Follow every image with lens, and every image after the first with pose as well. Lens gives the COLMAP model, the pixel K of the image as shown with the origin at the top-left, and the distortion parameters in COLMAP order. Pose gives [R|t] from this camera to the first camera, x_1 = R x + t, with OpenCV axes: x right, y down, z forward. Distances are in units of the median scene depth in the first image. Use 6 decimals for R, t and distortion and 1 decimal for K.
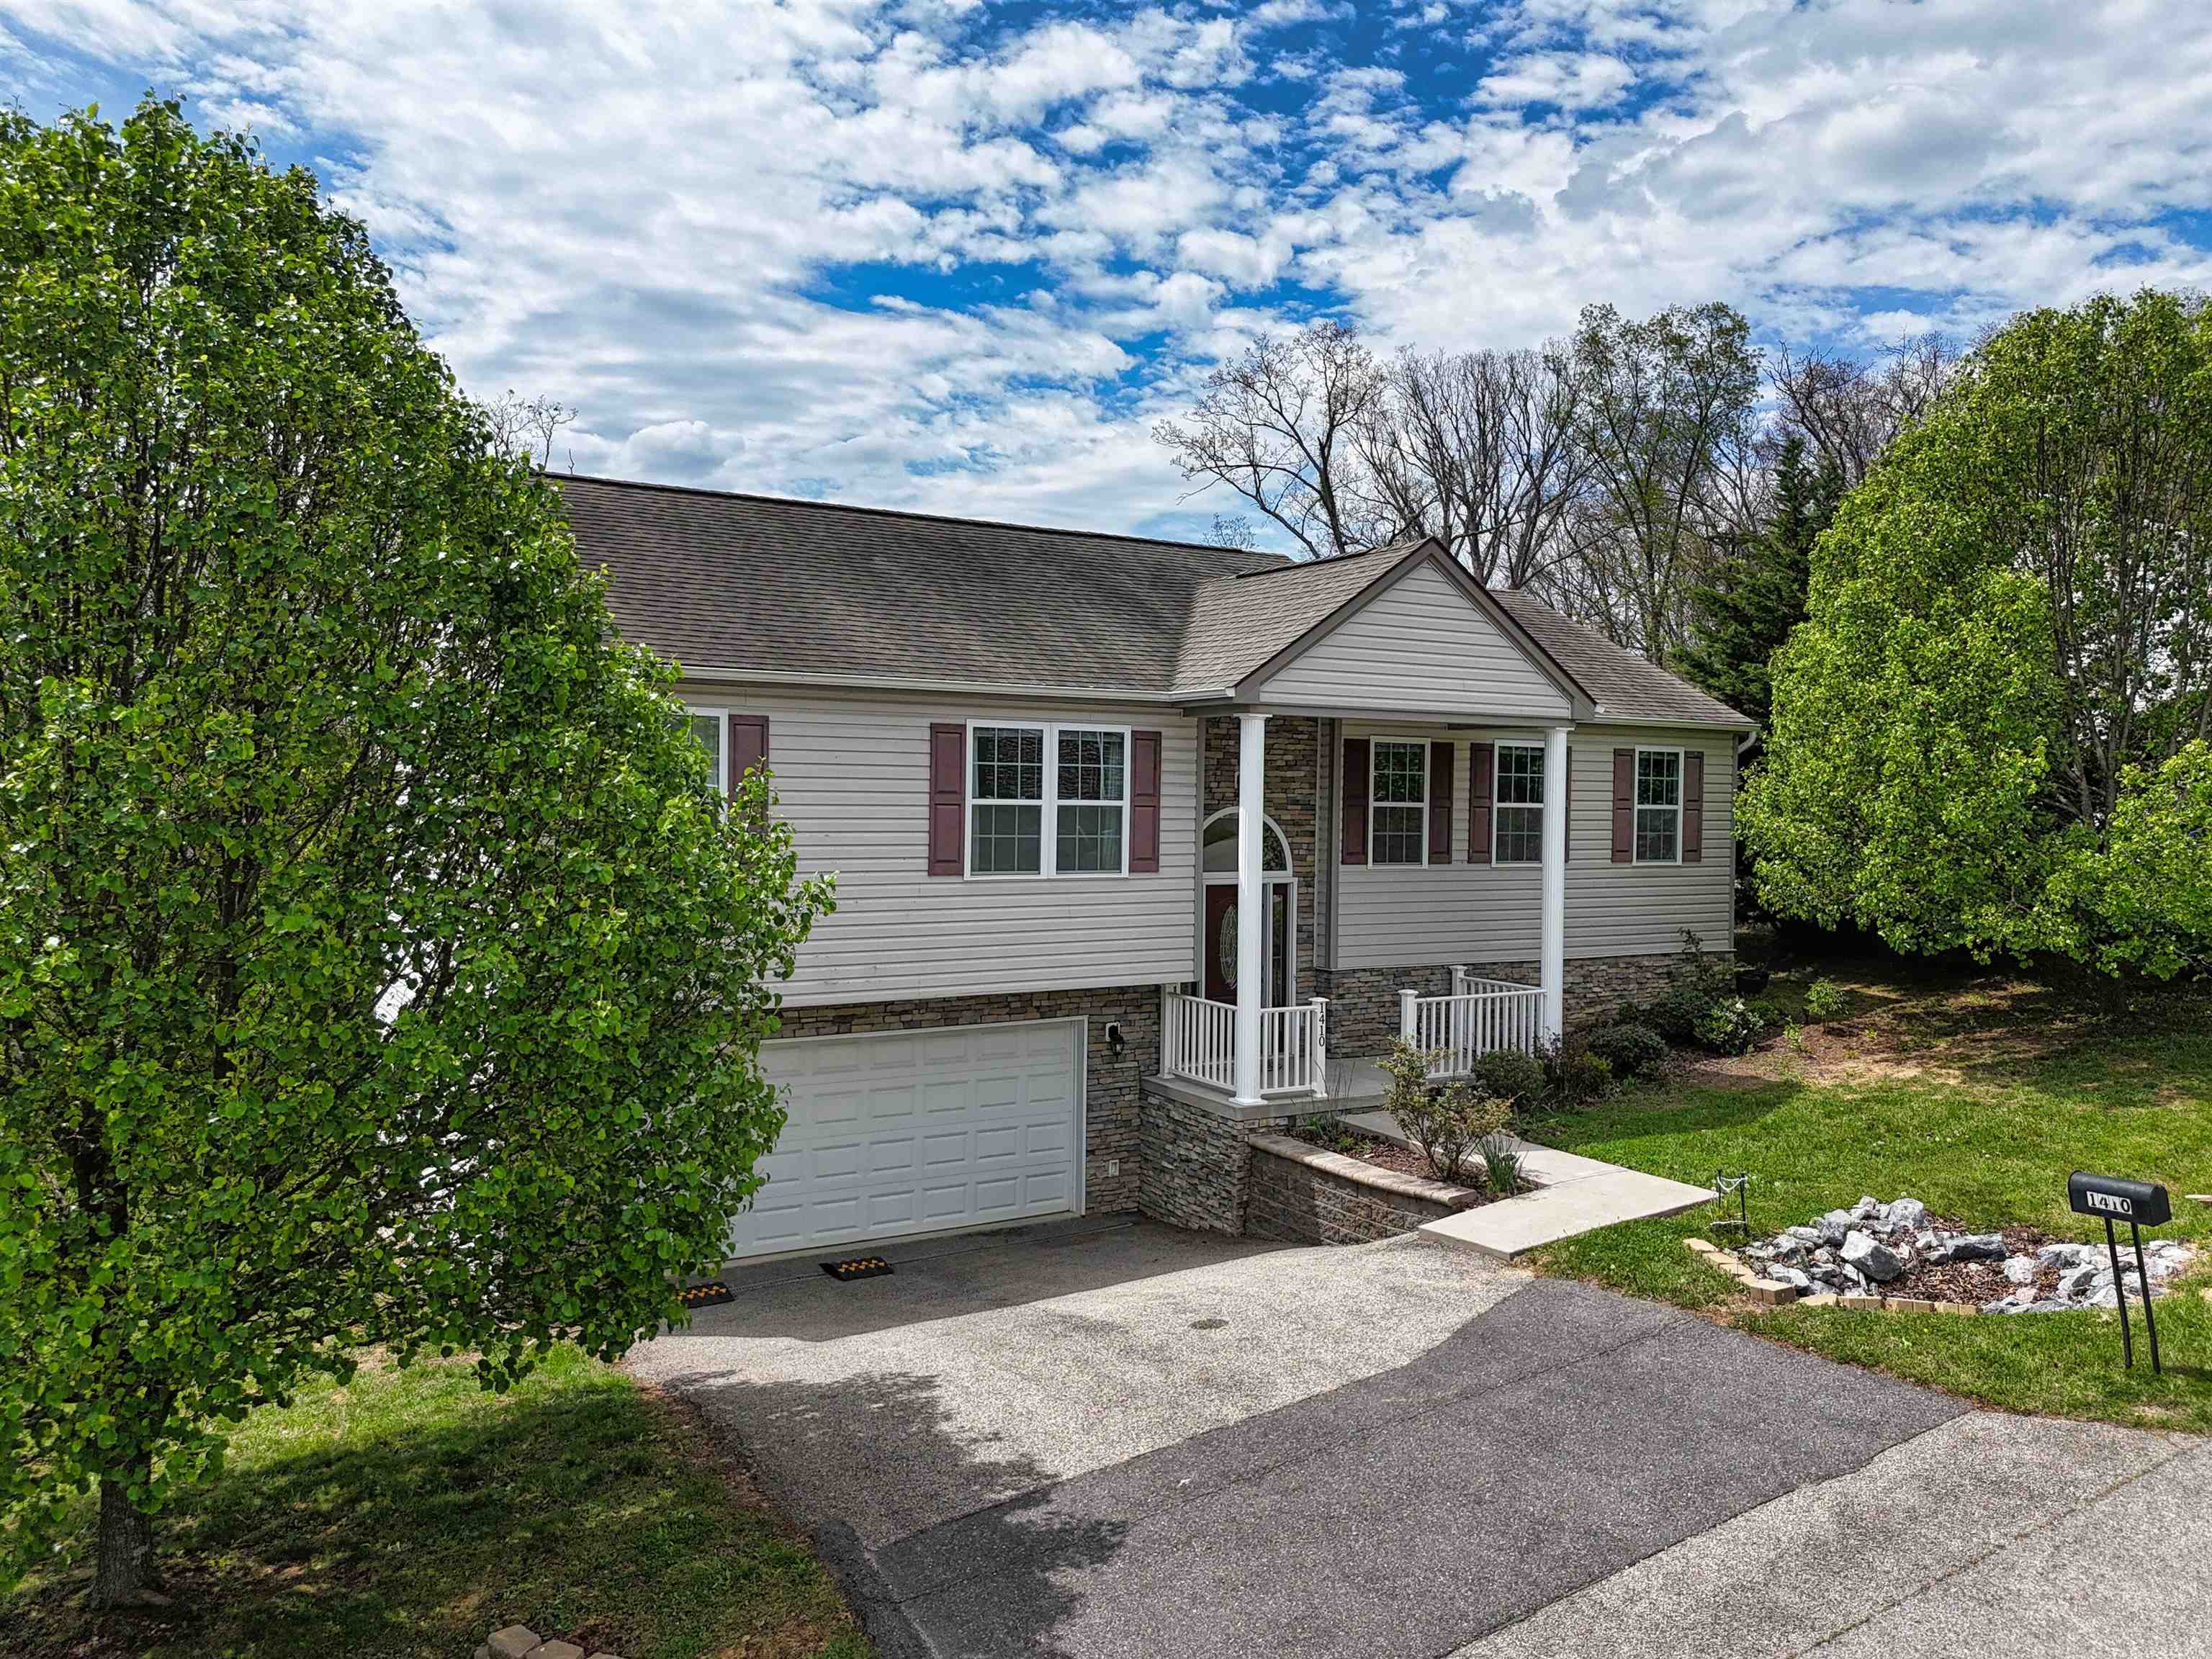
lens RADIAL K [[1623.2, 0, 1102.8], [0, 1623.2, 808.7], [0, 0, 1]] dist [0.033286, -0.038042]
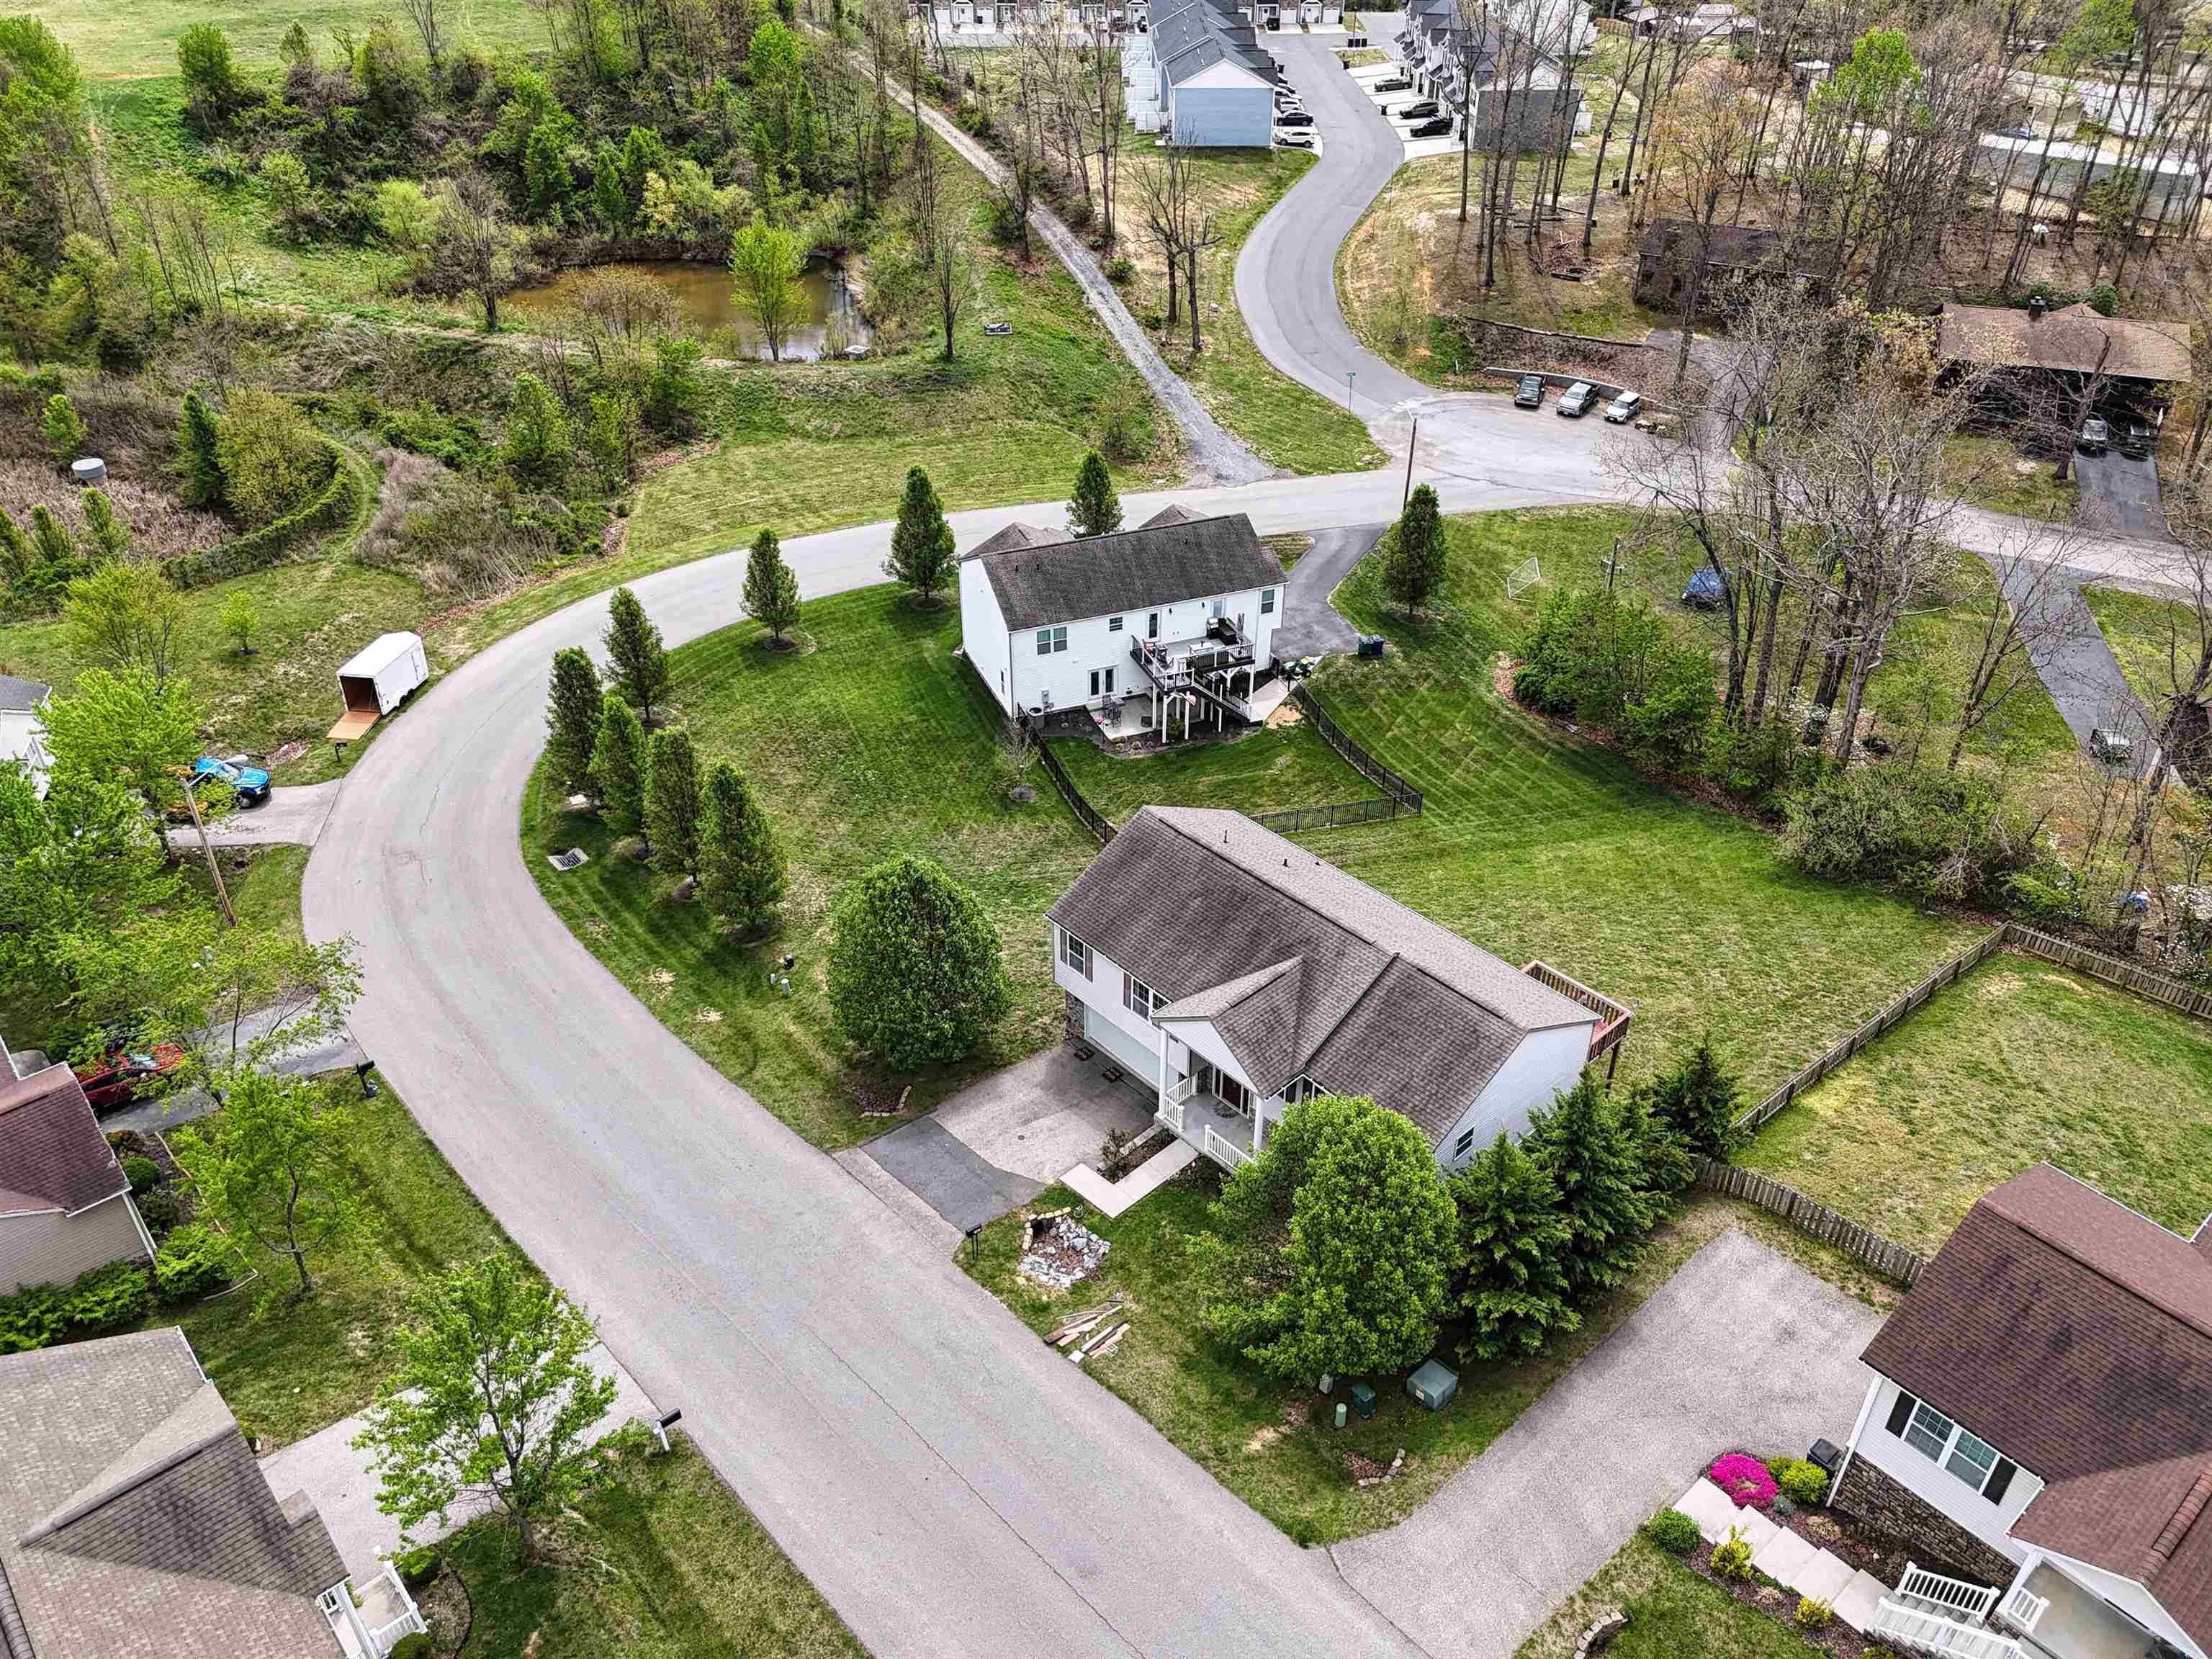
lens RADIAL K [[1633.5, 0, 1106.0], [0, 1633.5, 829.5], [0, 0, 1]] dist [0.067400, -0.060270]
pose [[0.216401, 0.543905, -0.810764, 2.466699], [-0.005023, 0.831051, 0.556174, -2.172769], [0.976292, -0.116284, 0.182573, 0.342052]]
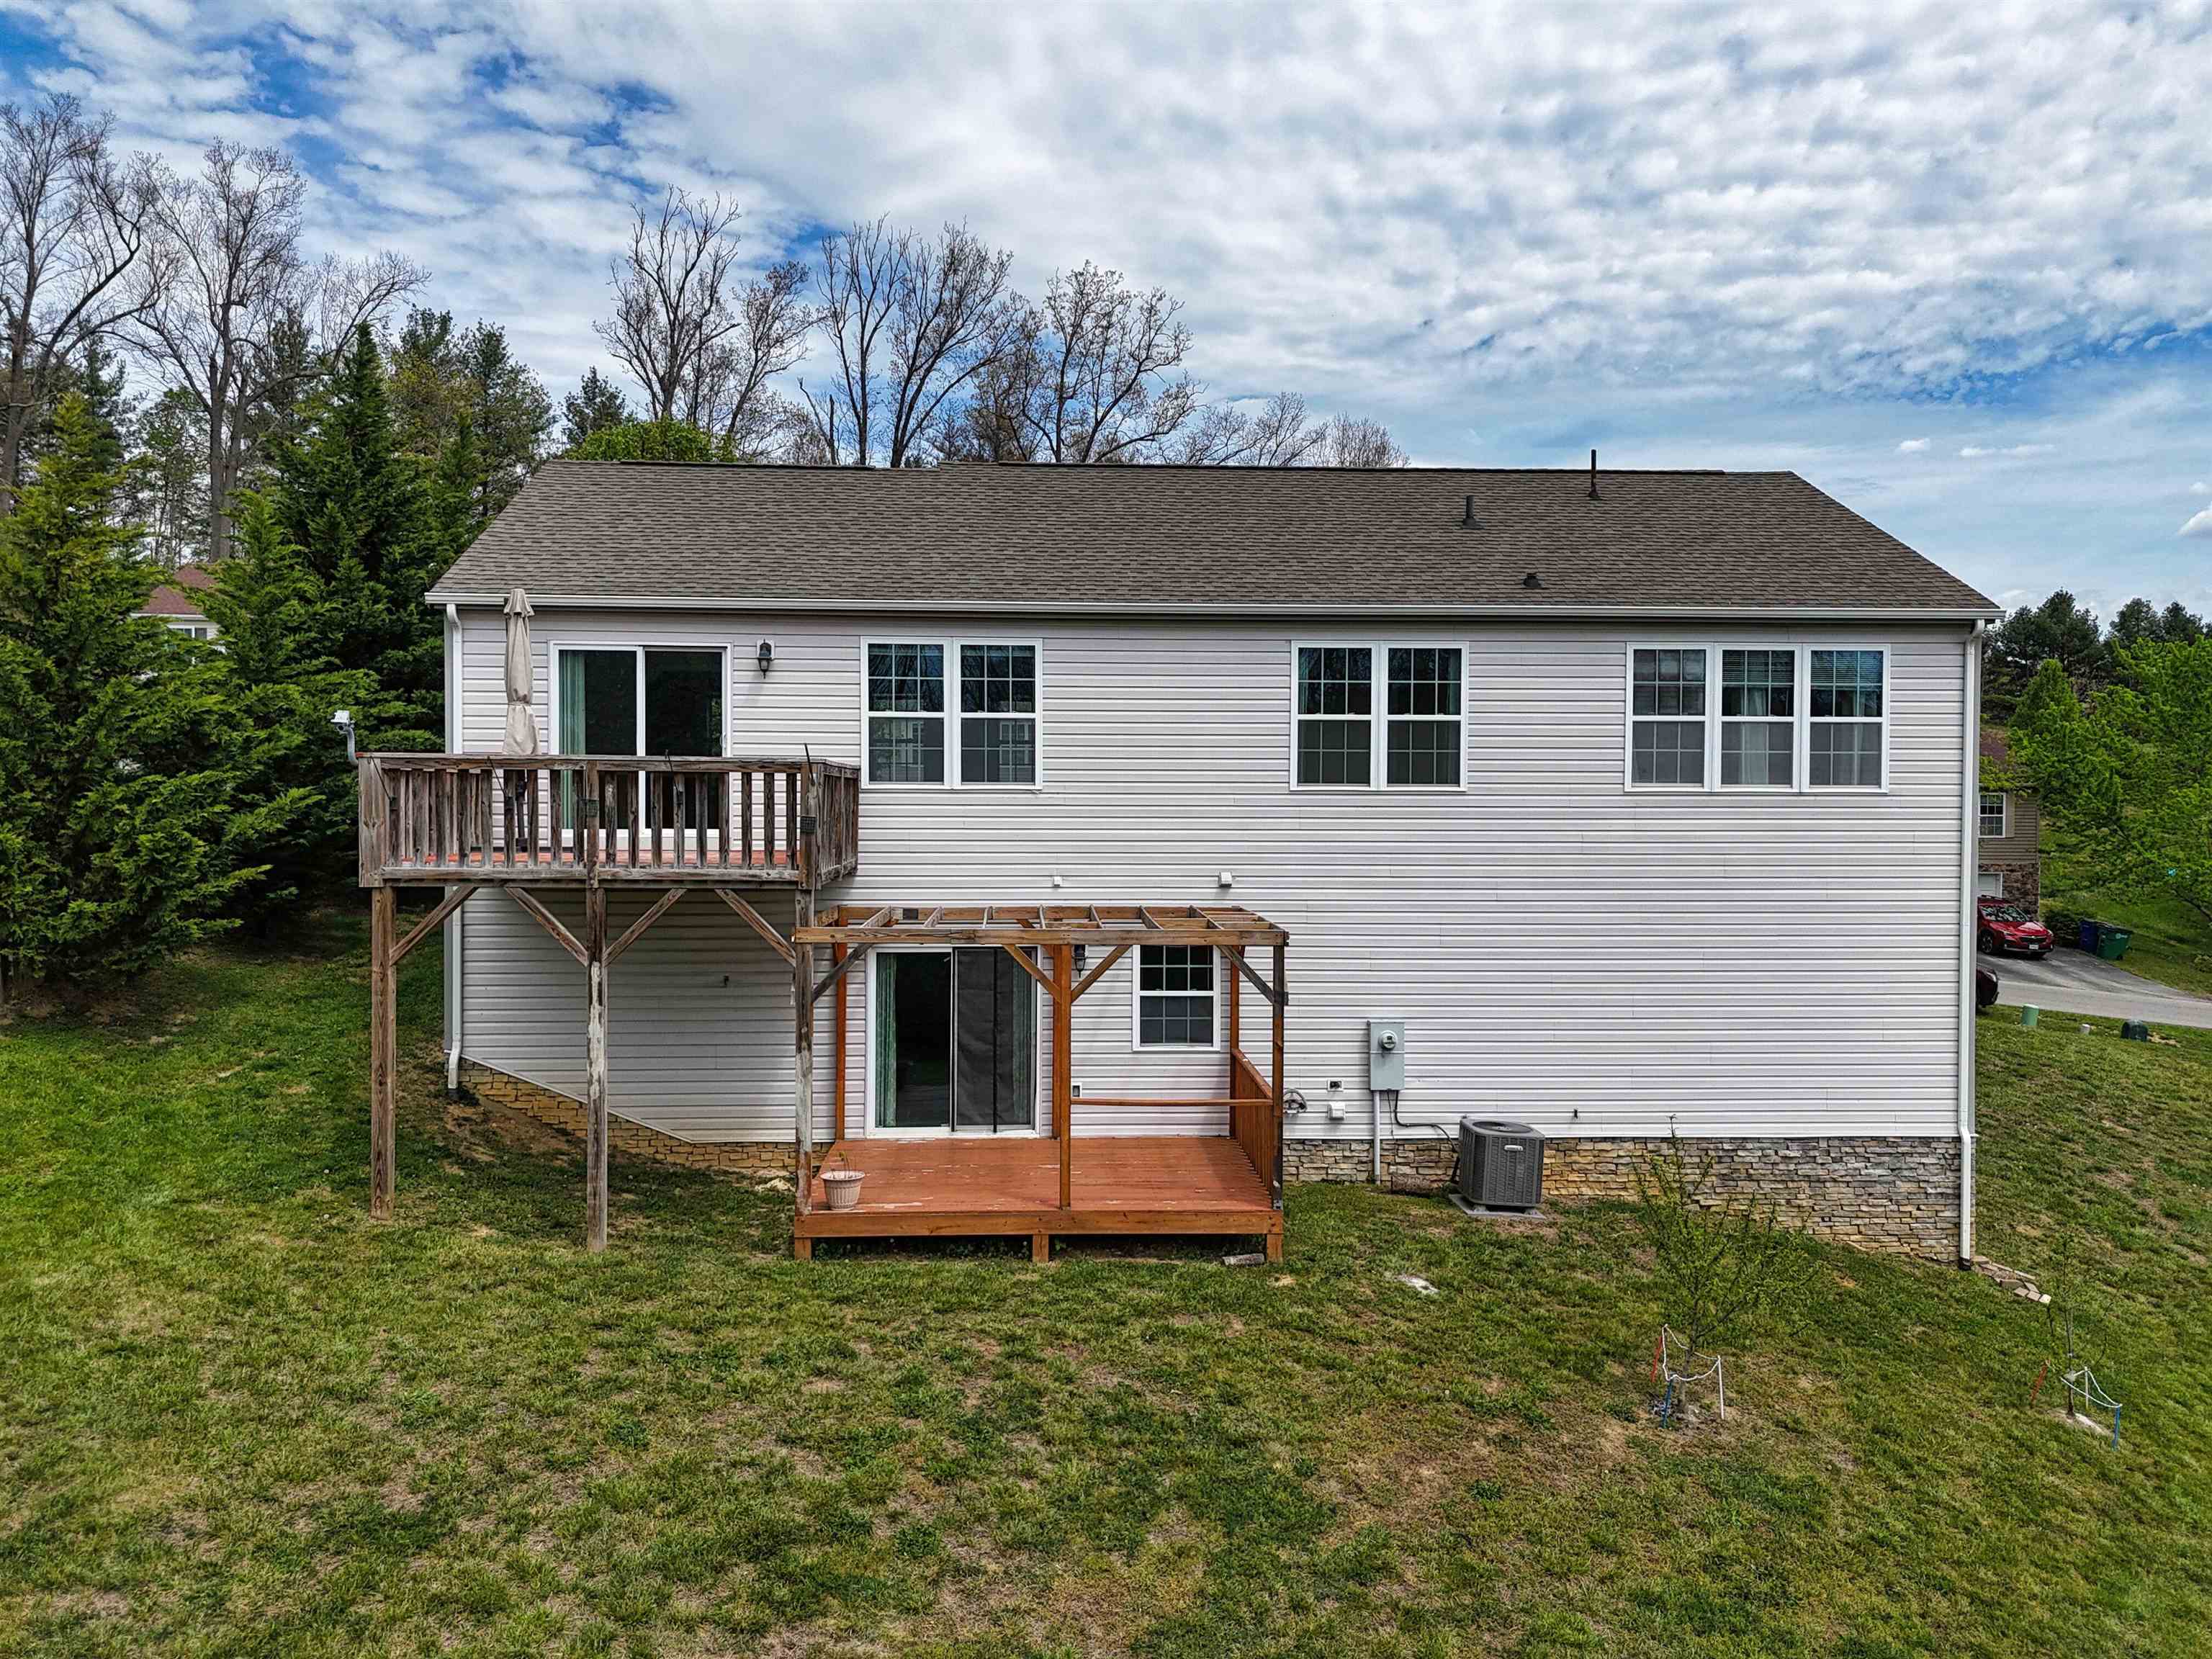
lens RADIAL K [[1627.8, 0, 1123.1], [0, 1627.8, 823.6], [0, 0, 1]] dist [0.053796, -0.047746]
pose [[-0.894770, -0.021384, 0.446015, -0.567839], [-0.012391, 0.999657, 0.023070, 0.043927], [-0.446355, 0.015116, -0.894728, 2.548201]]
